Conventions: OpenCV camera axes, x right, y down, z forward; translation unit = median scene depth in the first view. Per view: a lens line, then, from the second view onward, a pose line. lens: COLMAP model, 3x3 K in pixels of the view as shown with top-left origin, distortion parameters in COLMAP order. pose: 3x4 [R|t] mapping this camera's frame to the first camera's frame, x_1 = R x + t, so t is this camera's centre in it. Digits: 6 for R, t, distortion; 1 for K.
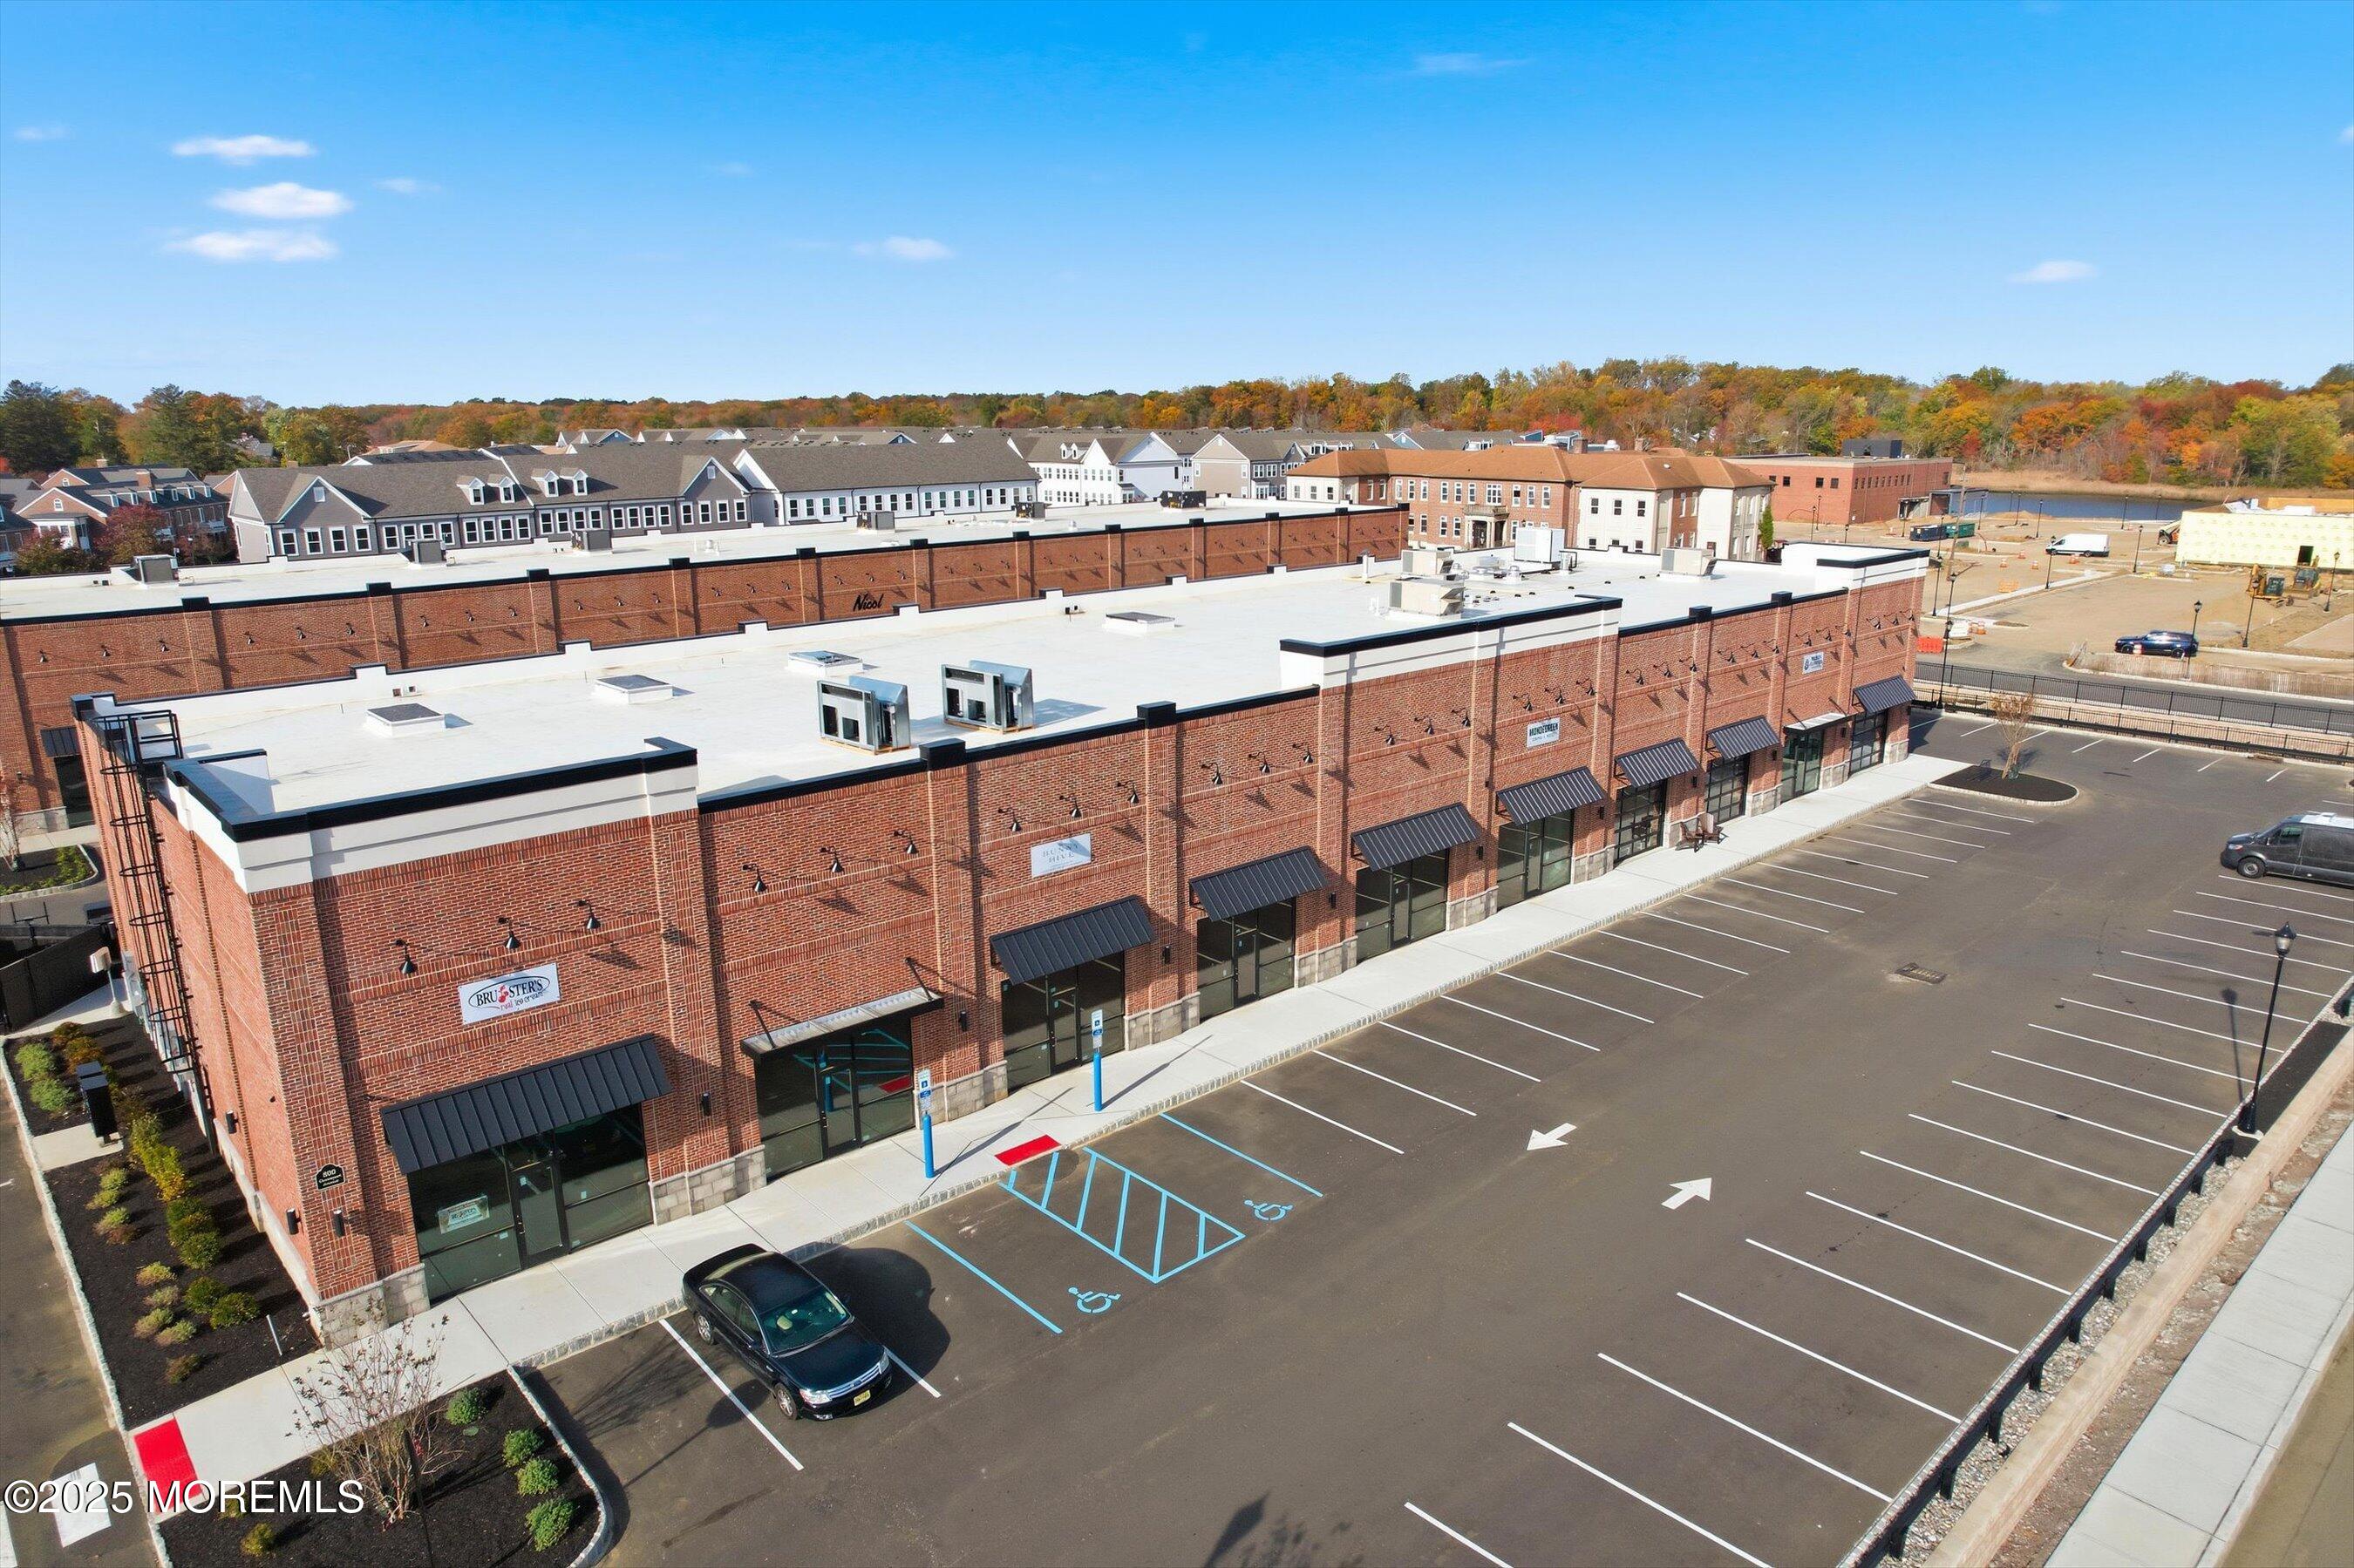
lens RADIAL K [[1491.5, 0, 1177.0], [0, 1491.5, 784.0], [0, 0, 1]] dist [-0.073238, 0.057694]
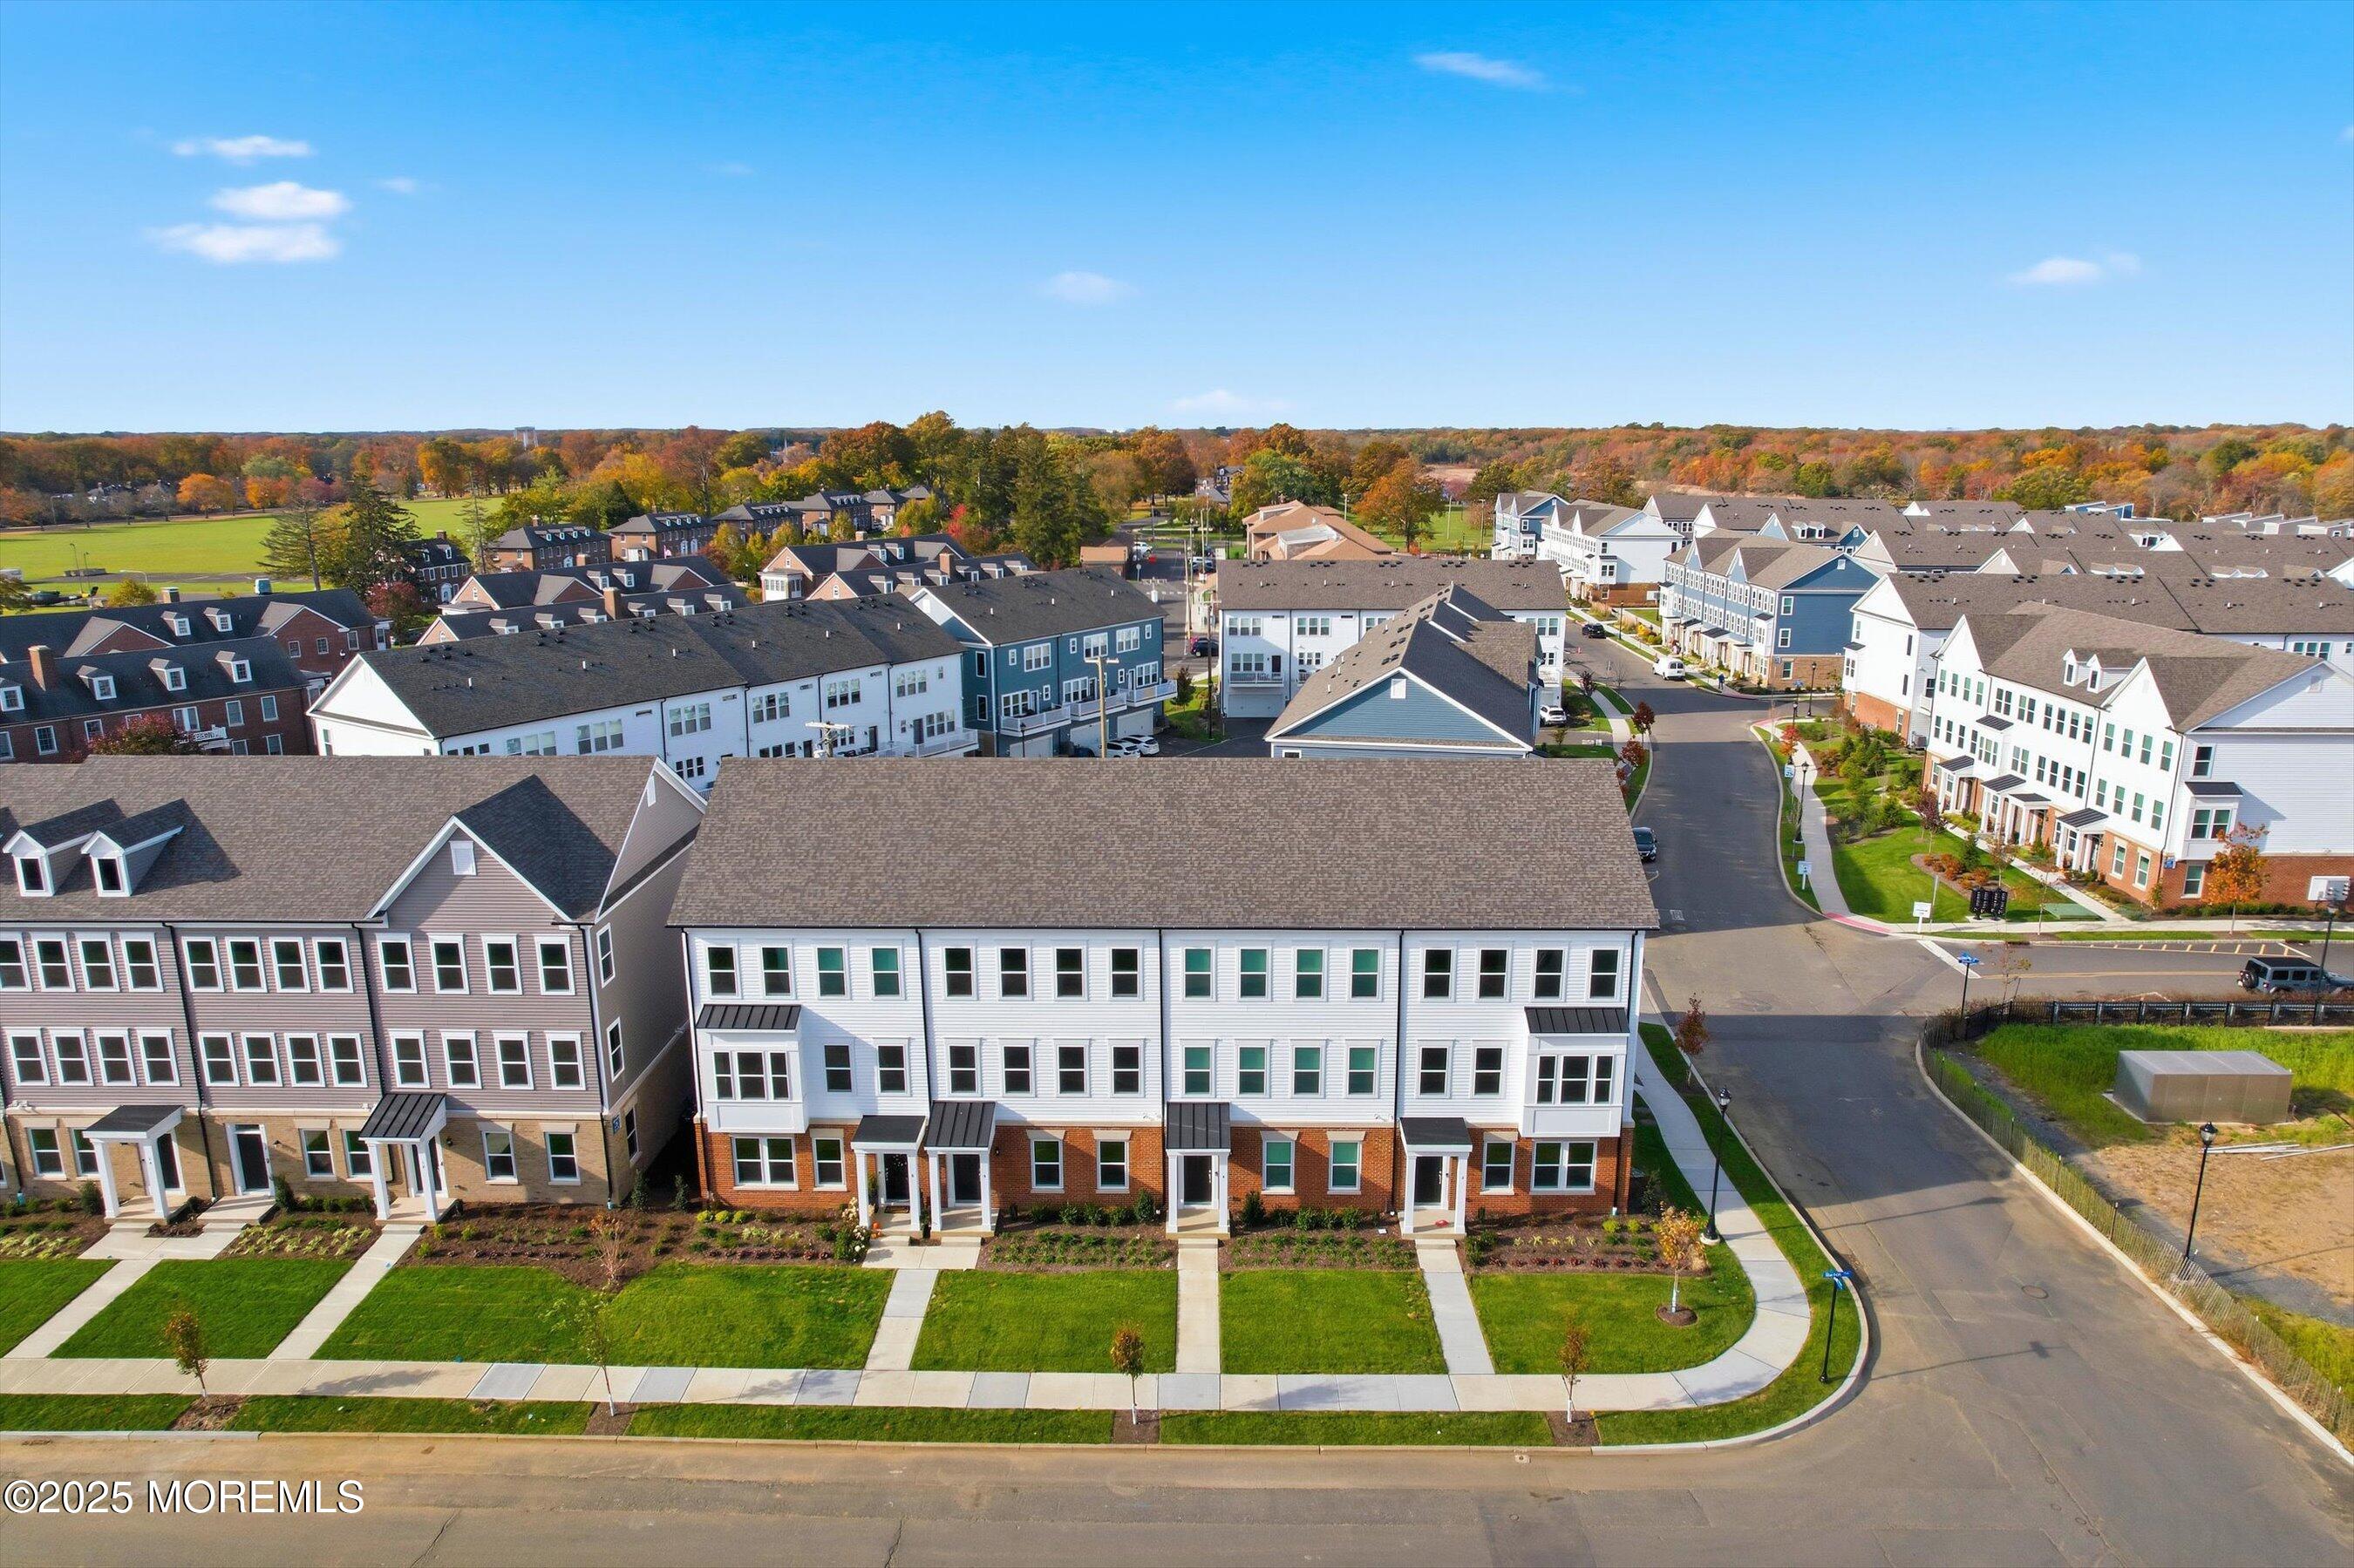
lens RADIAL K [[1491.5, 0, 1177.0], [0, 1491.5, 784.0], [0, 0, 1]] dist [-0.073238, 0.057694]
pose [[0.727378, 0.158127, -0.667770, 0.029074], [-0.168854, 0.984413, 0.049182, -0.234703], [0.665139, 0.076982, 0.742741, 0.734278]]
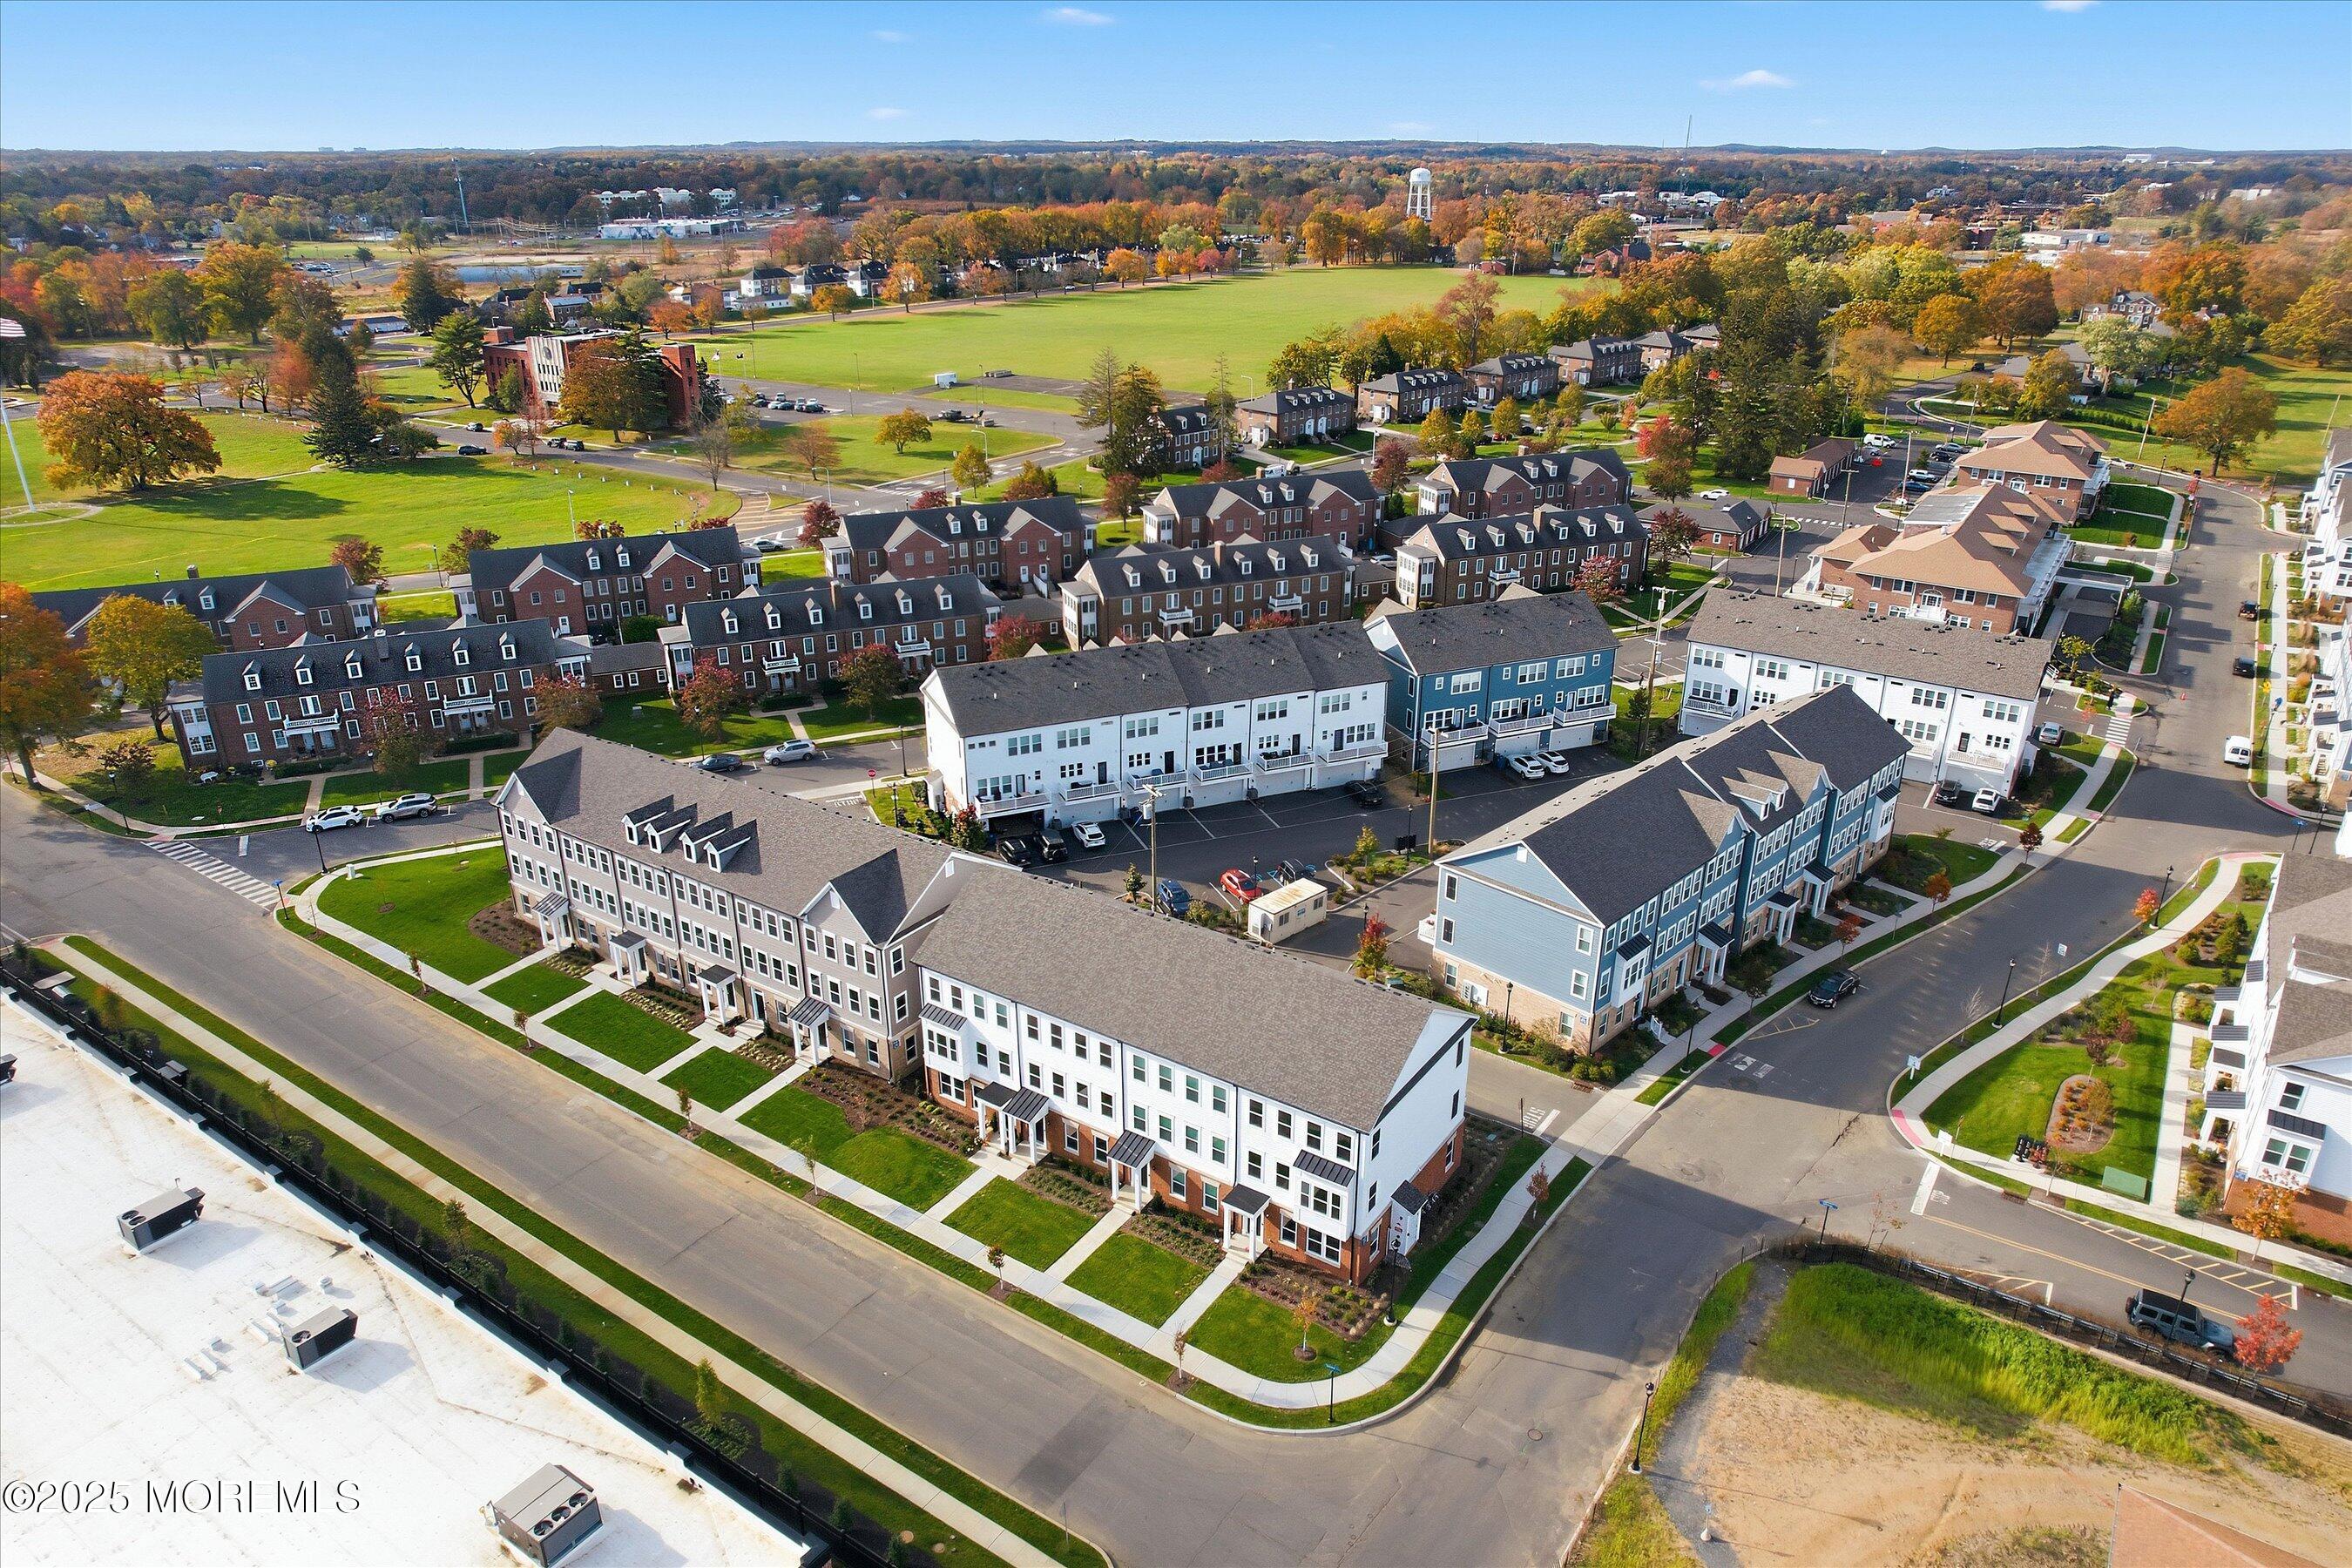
lens RADIAL K [[1490.5, 0, 1176.0], [0, 1490.5, 784.0], [0, 0, 1]] dist [-0.073238, 0.057694]
pose [[0.238079, 0.376188, -0.895433, 0.270694], [-0.243017, 0.915690, 0.320085, -0.444365], [0.940352, 0.141400, 0.309427, 0.798298]]
